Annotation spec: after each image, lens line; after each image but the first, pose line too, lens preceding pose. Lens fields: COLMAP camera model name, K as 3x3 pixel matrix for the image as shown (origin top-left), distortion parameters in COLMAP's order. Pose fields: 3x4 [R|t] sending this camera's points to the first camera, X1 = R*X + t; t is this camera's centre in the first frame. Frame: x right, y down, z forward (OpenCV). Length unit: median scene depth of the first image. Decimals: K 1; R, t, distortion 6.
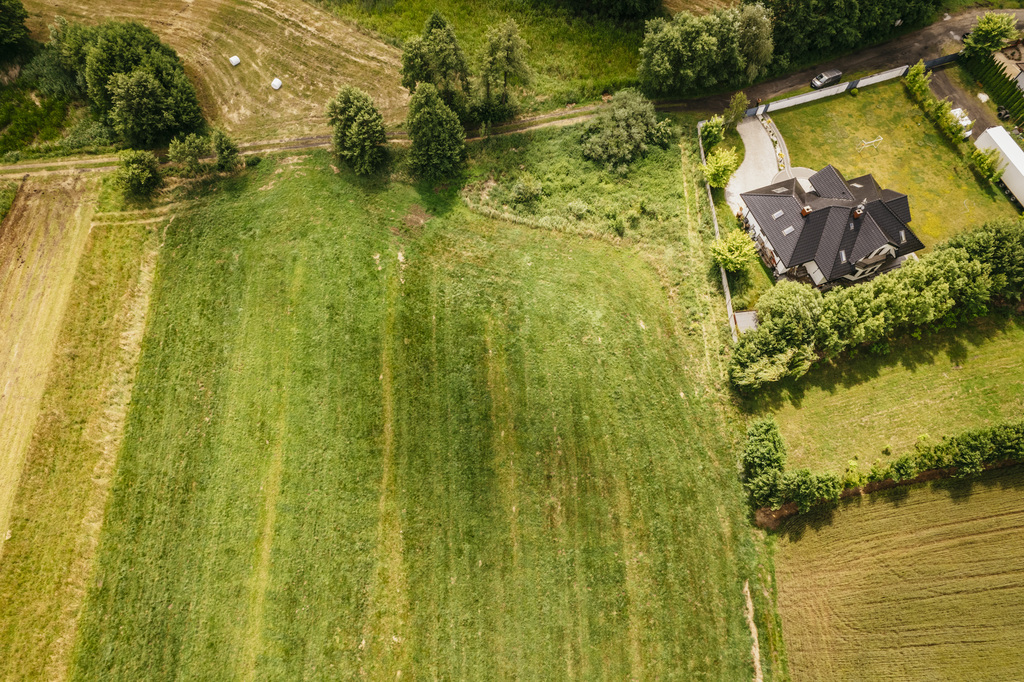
lens RADIAL K [[657.3, 0, 514.8], [0, 657.3, 344.8], [0, 0, 1]] dist [-0.076755, 0.069287]
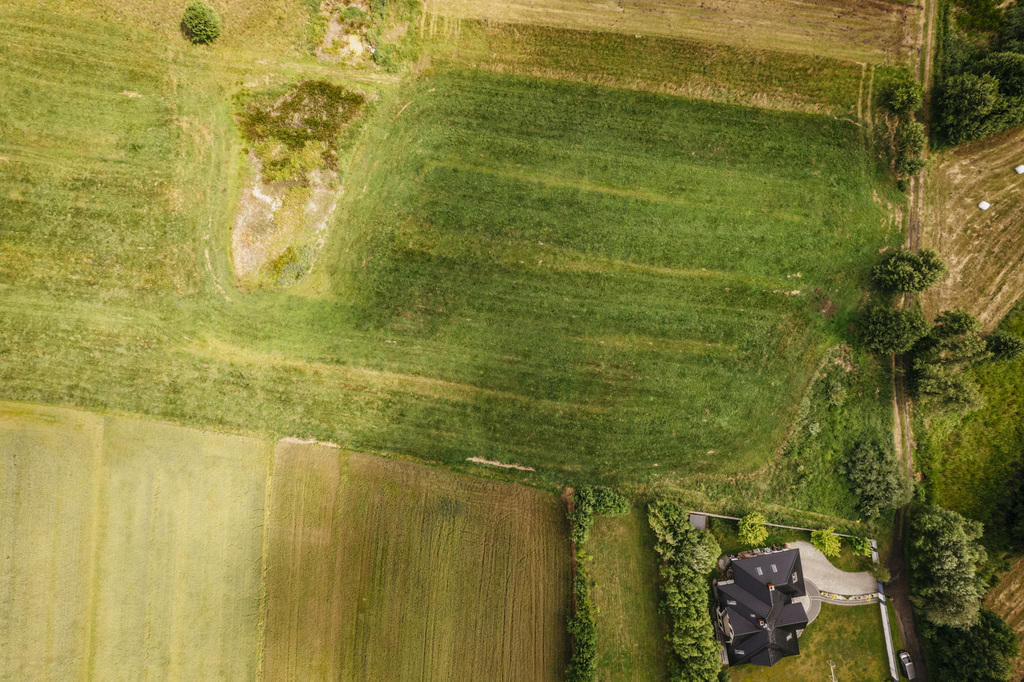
lens RADIAL K [[657.3, 0, 516.2], [0, 657.3, 347.1], [0, 0, 1]] dist [-0.076755, 0.069287]
pose [[-0.174234, 0.984641, 0.011196, 0.025876], [-0.890980, -0.162481, 0.423974, -0.216985], [0.419281, 0.063895, 0.905605, -0.484372]]
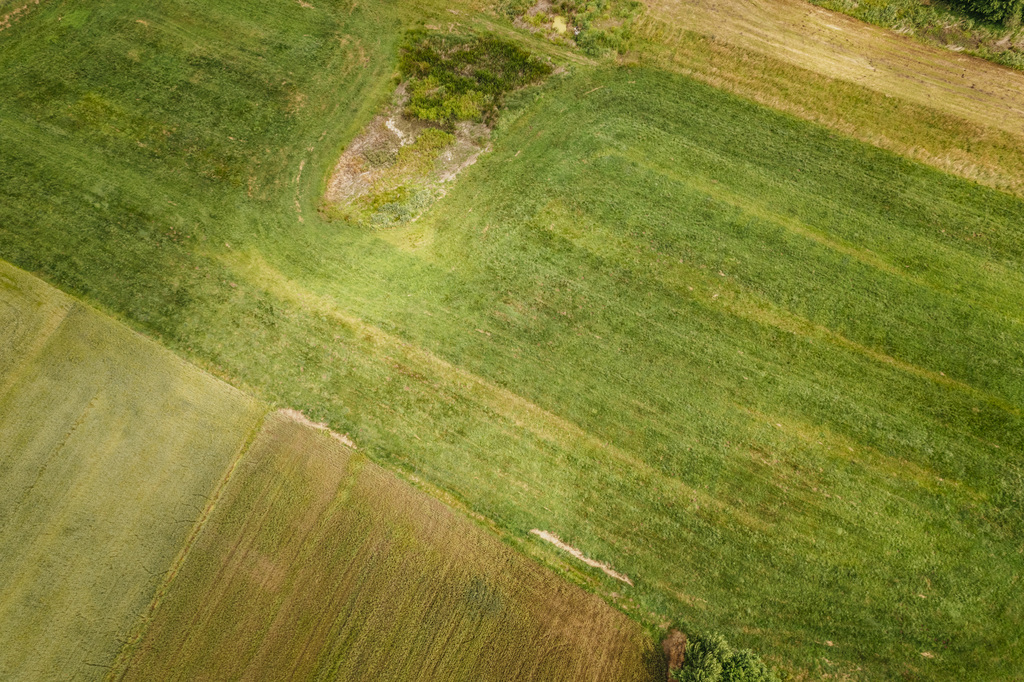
lens RADIAL K [[657.3, 0, 512.3], [0, 657.3, 341.3], [0, 0, 1]] dist [-0.076755, 0.069287]
pose [[-0.484475, 0.814249, -0.319816, 0.386372], [-0.785107, -0.243448, 0.569508, 0.015072], [0.385863, 0.527003, 0.757217, -0.054408]]
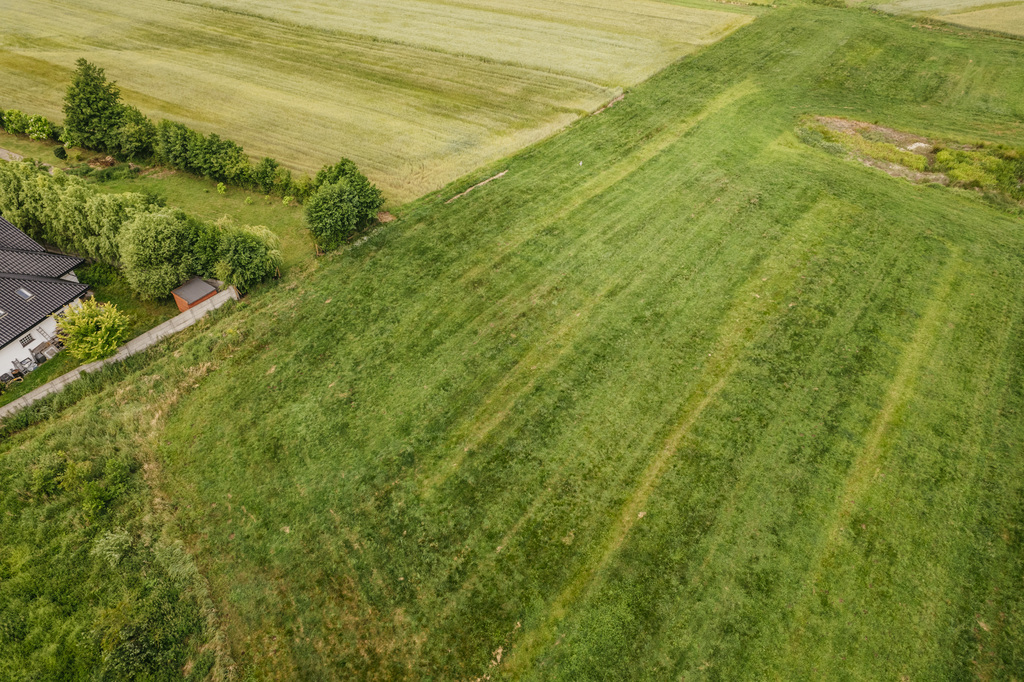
lens RADIAL K [[657.3, 0, 510.4], [0, 657.3, 344.0], [0, 0, 1]] dist [-0.076755, 0.069287]
pose [[-0.779265, -0.408259, 0.475469, -0.308062], [0.564006, -0.126113, 0.816084, -0.436447], [-0.273210, 0.904113, 0.328536, 0.674477]]
